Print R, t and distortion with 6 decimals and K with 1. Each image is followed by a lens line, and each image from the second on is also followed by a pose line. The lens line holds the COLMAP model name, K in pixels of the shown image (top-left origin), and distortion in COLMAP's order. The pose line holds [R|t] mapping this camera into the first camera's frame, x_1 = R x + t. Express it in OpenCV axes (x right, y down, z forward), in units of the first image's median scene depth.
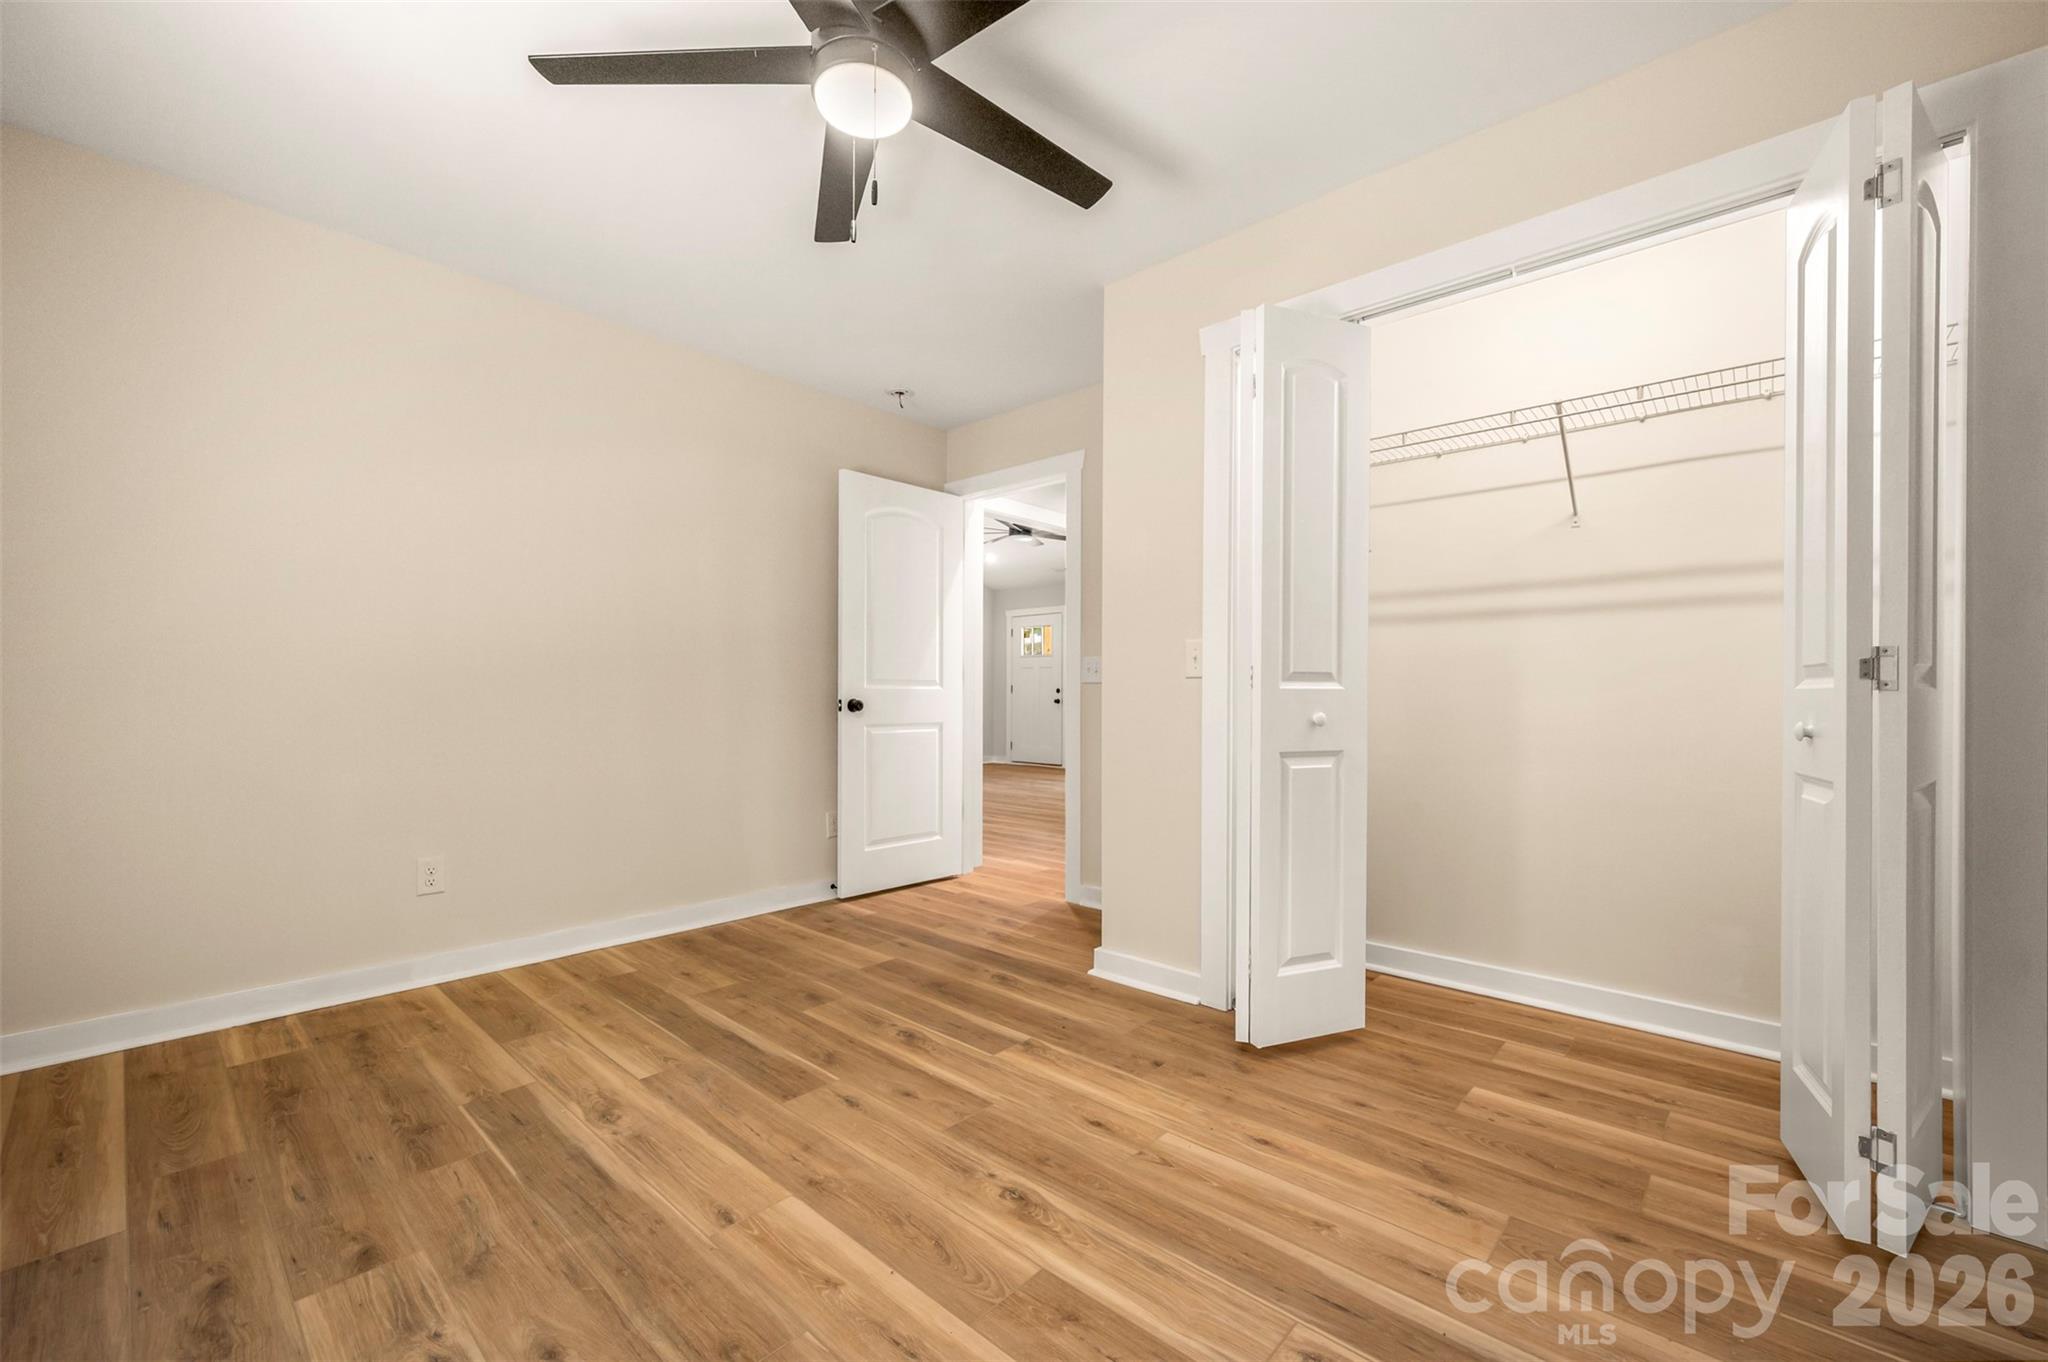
lens RADIAL K [[817.0, 0, 1029.0], [0, 817.0, 694.3], [0, 0, 1]] dist [-0.000502, -0.000730]
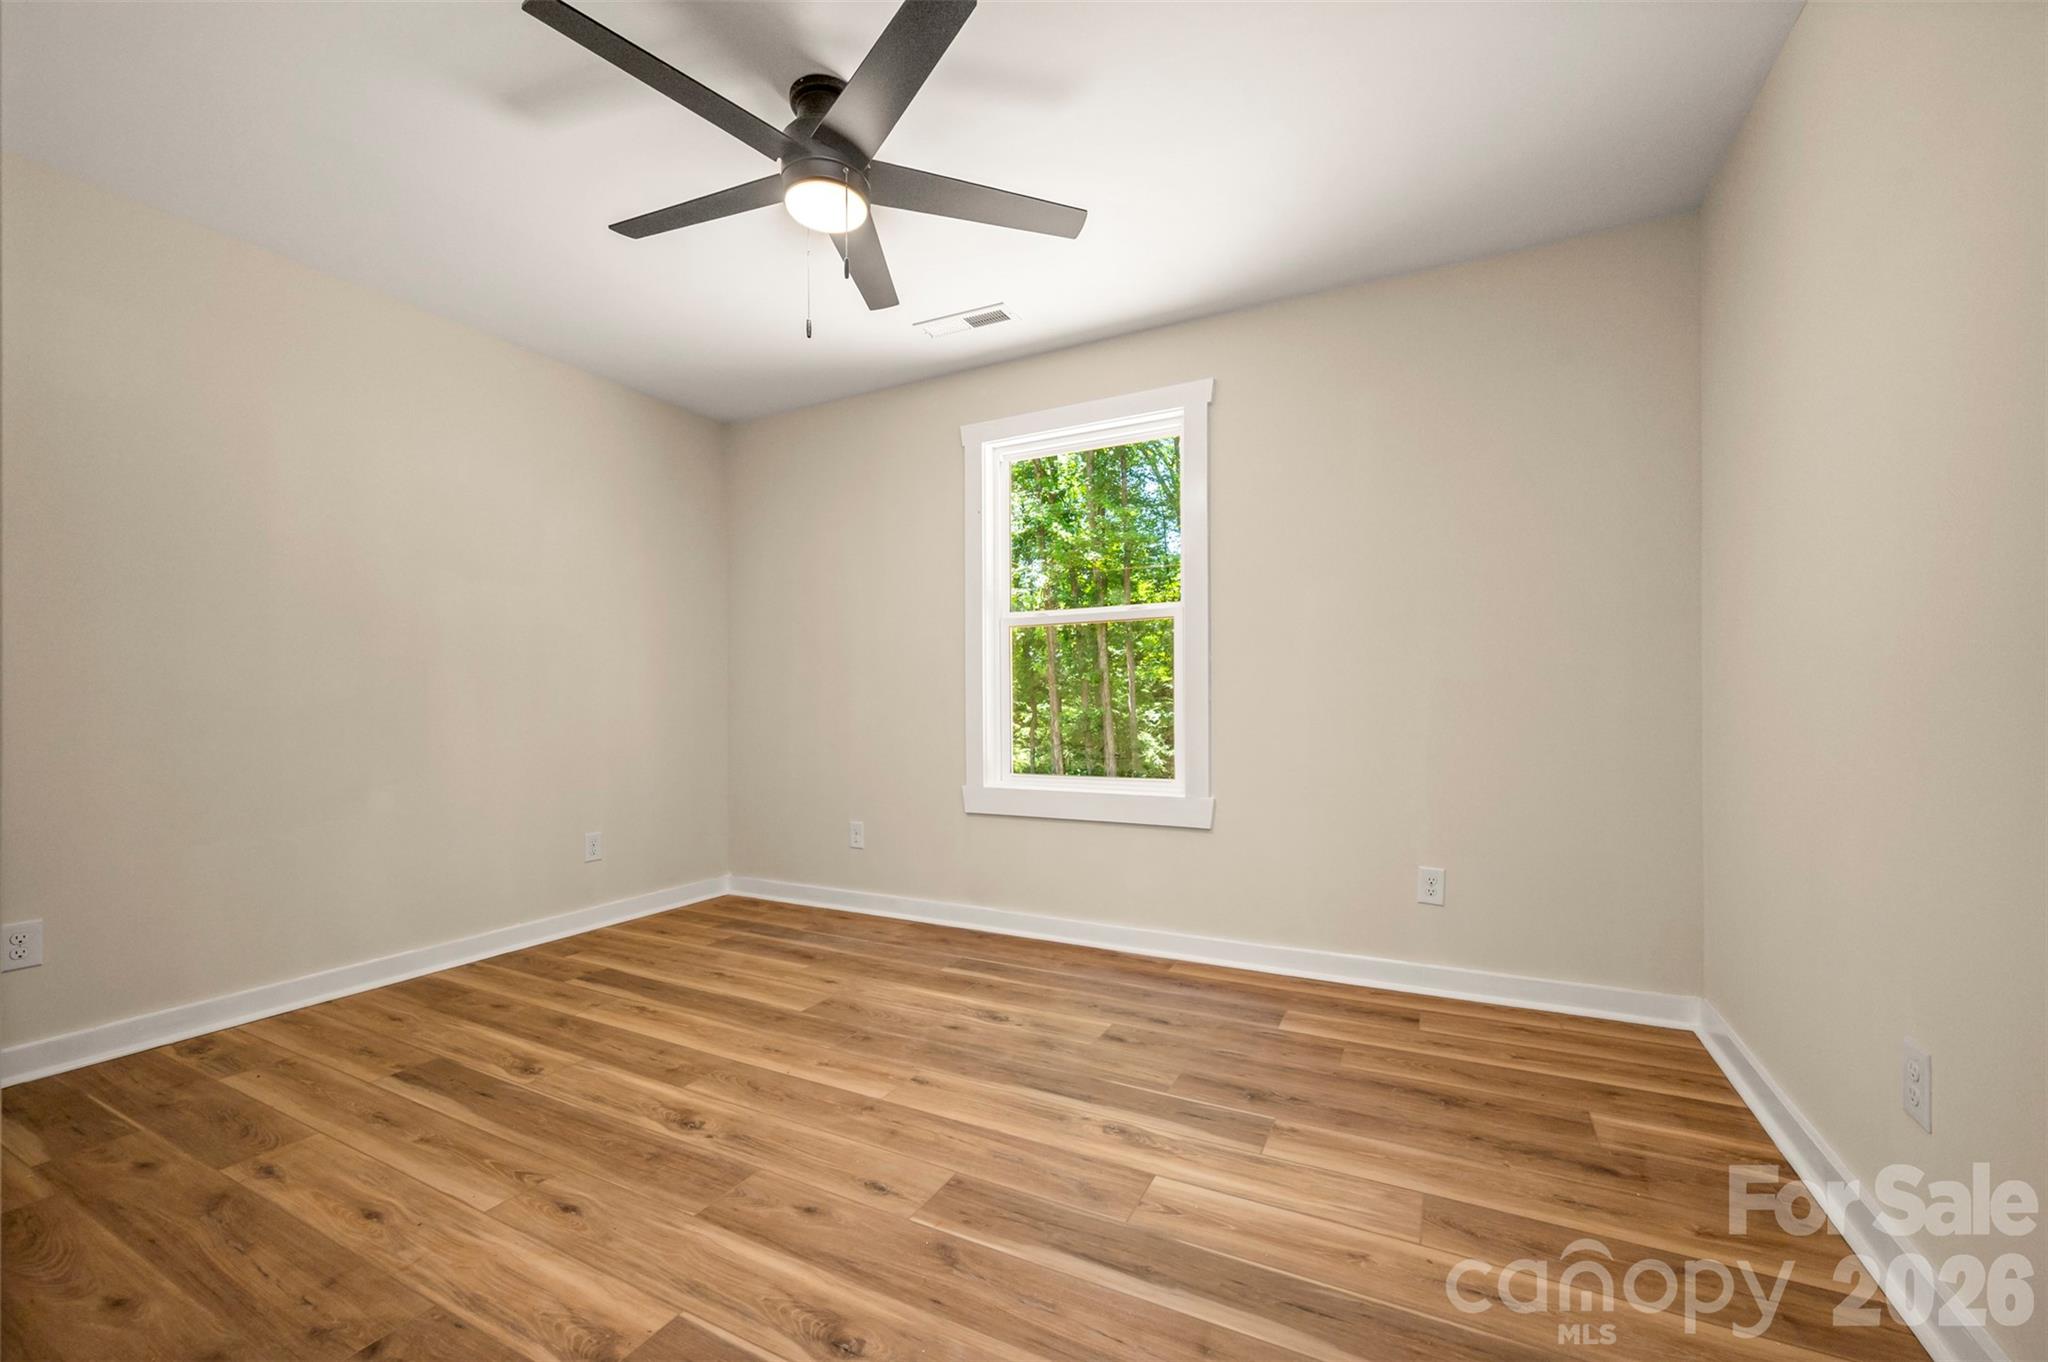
lens RADIAL K [[817.0, 0, 1026.9], [0, 817.0, 690.1], [0, 0, 1]] dist [-0.000502, -0.000730]
pose [[-0.969711, -0.003339, -0.244231, -0.178110], [0.000939, 0.999848, -0.017395, 0.004636], [0.244252, -0.017097, -0.969561, 2.050225]]
